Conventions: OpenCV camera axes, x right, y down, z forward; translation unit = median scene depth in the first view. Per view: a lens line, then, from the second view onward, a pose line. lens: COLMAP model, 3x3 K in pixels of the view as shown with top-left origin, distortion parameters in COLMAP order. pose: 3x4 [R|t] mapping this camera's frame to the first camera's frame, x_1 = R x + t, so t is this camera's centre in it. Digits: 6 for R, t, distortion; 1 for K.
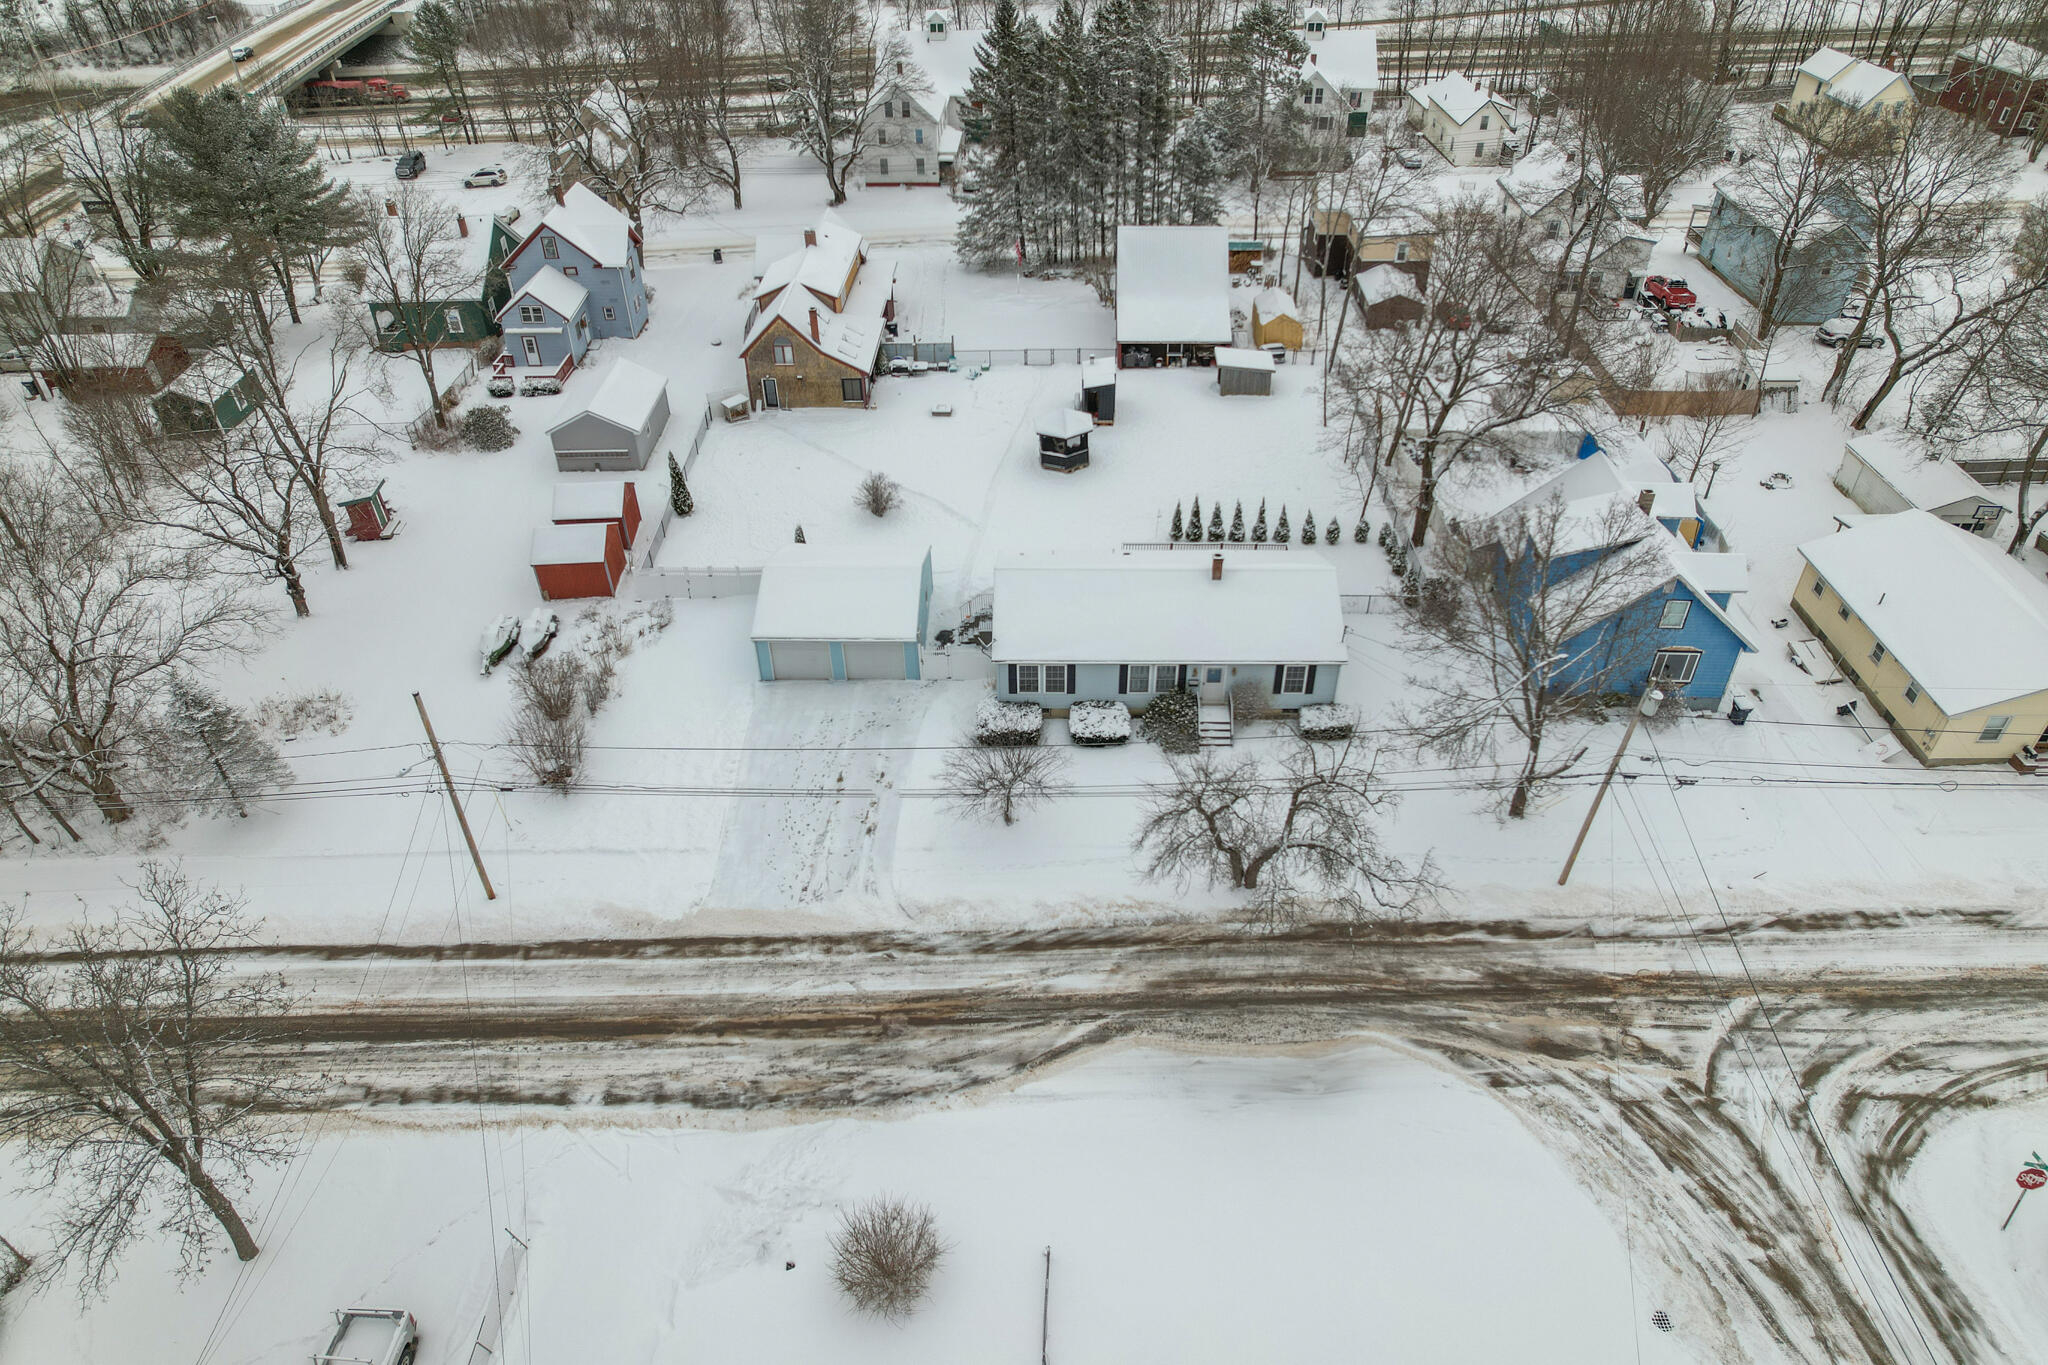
lens RADIAL K [[1304.7, 0, 1036.2], [0, 1304.7, 687.2], [0, 0, 1]] dist [-0.068525, 0.058979]
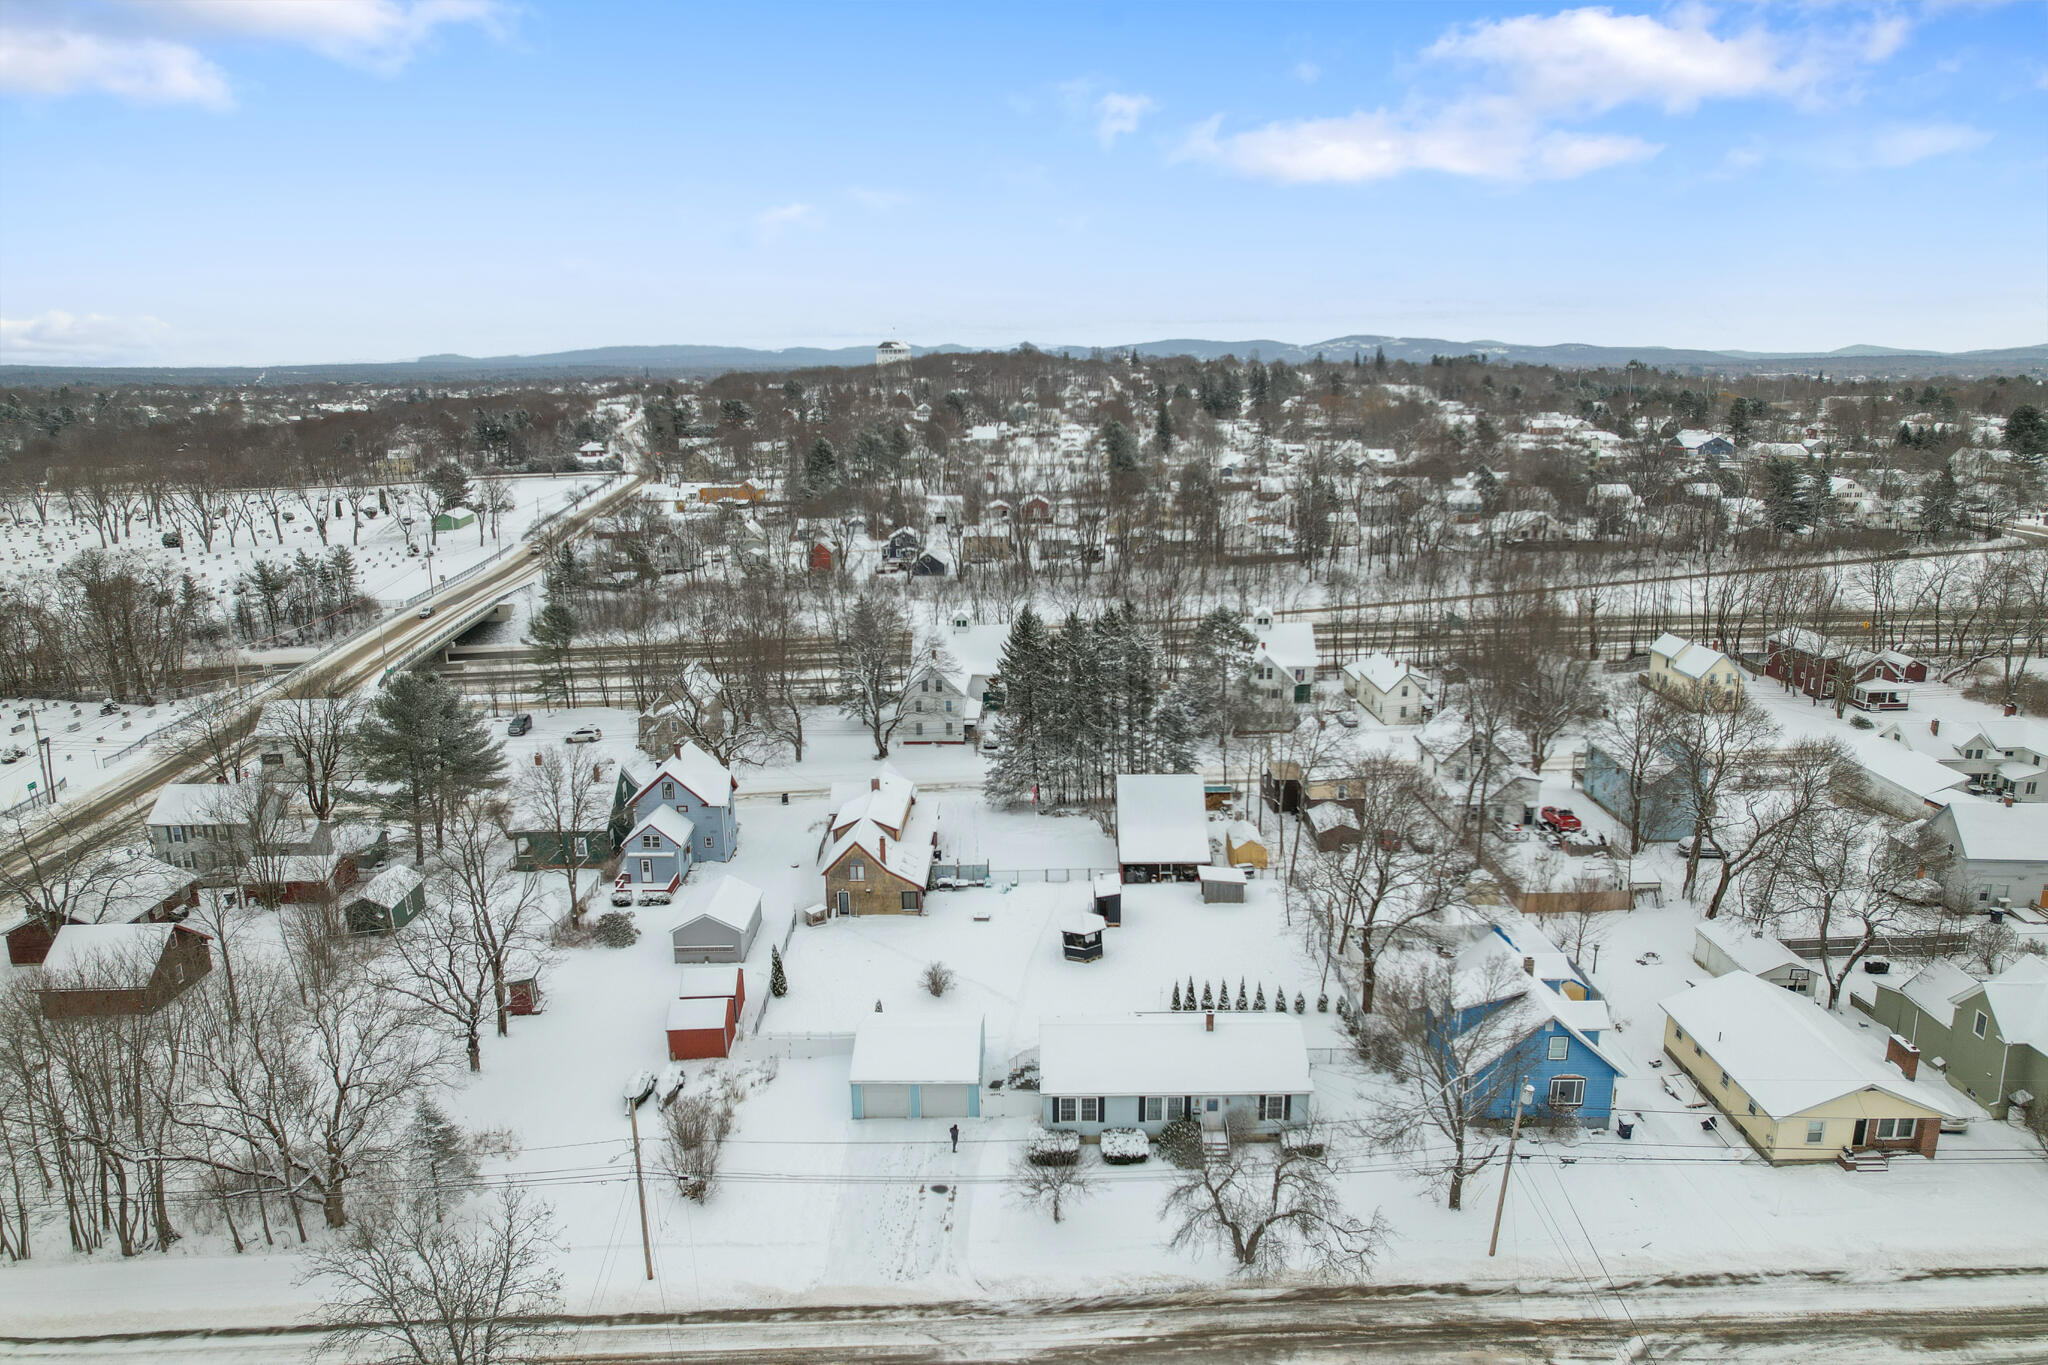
lens RADIAL K [[1304.7, 0, 1036.2], [0, 1304.7, 687.2], [0, 0, 1]] dist [-0.068525, 0.058979]
pose [[0.999904, -0.004131, 0.013230, -0.043542], [0.009055, 0.917377, -0.397917, 0.098987], [-0.010493, 0.397999, 0.917326, -0.279907]]
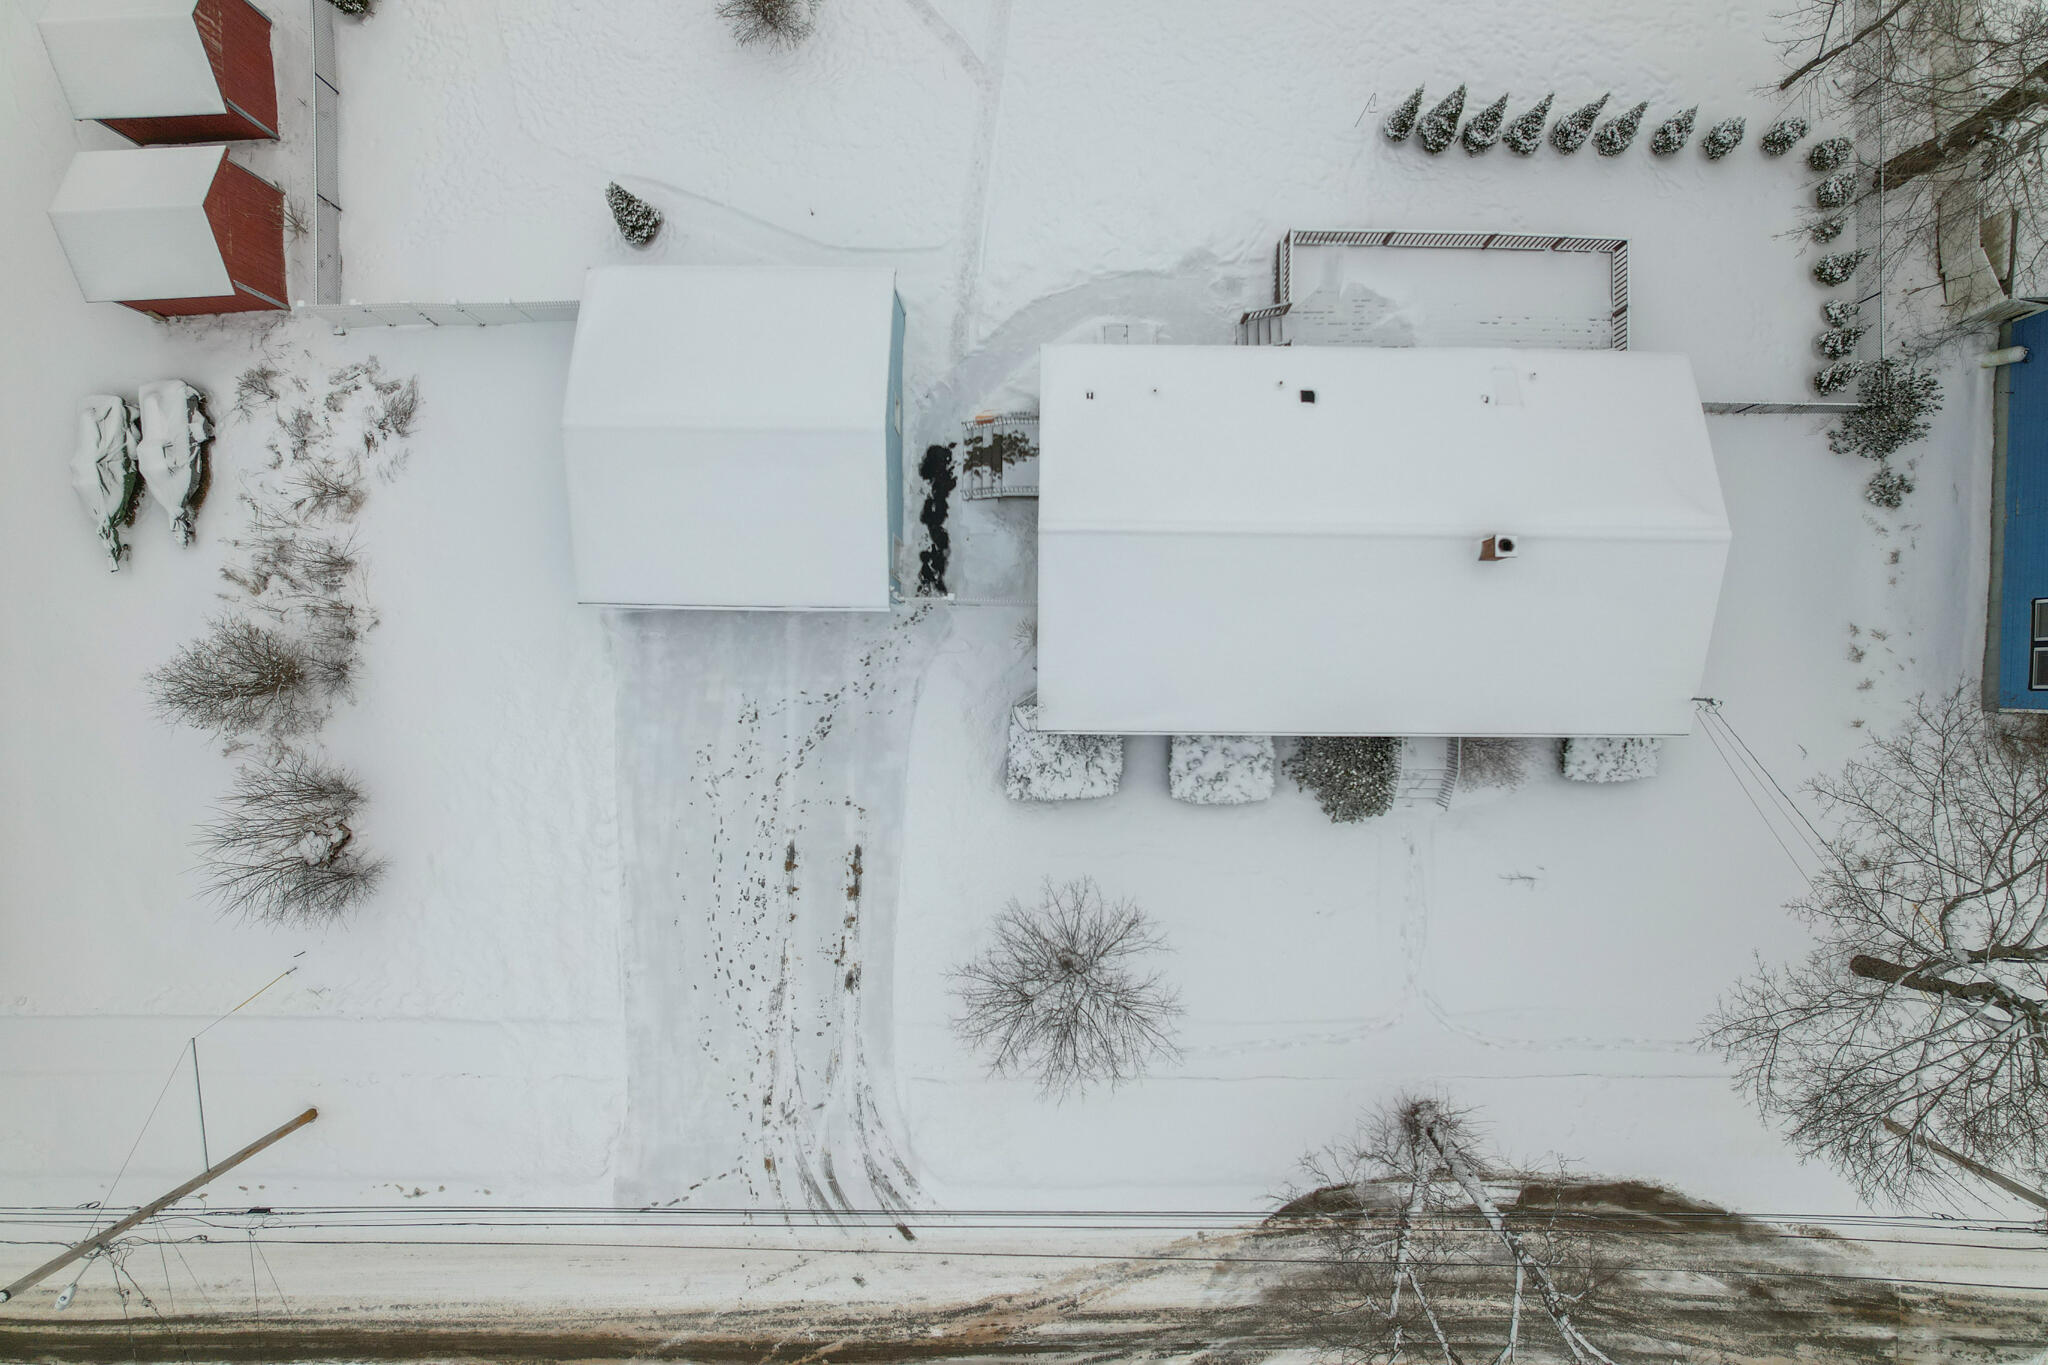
lens RADIAL K [[1304.7, 0, 1036.2], [0, 1304.7, 687.2], [0, 0, 1]] dist [-0.068525, 0.058979]
pose [[0.999978, -0.002540, 0.006127, -0.031208], [-0.003230, 0.620376, 0.784298, -0.371140], [-0.005793, -0.784300, 0.620355, 0.554204]]
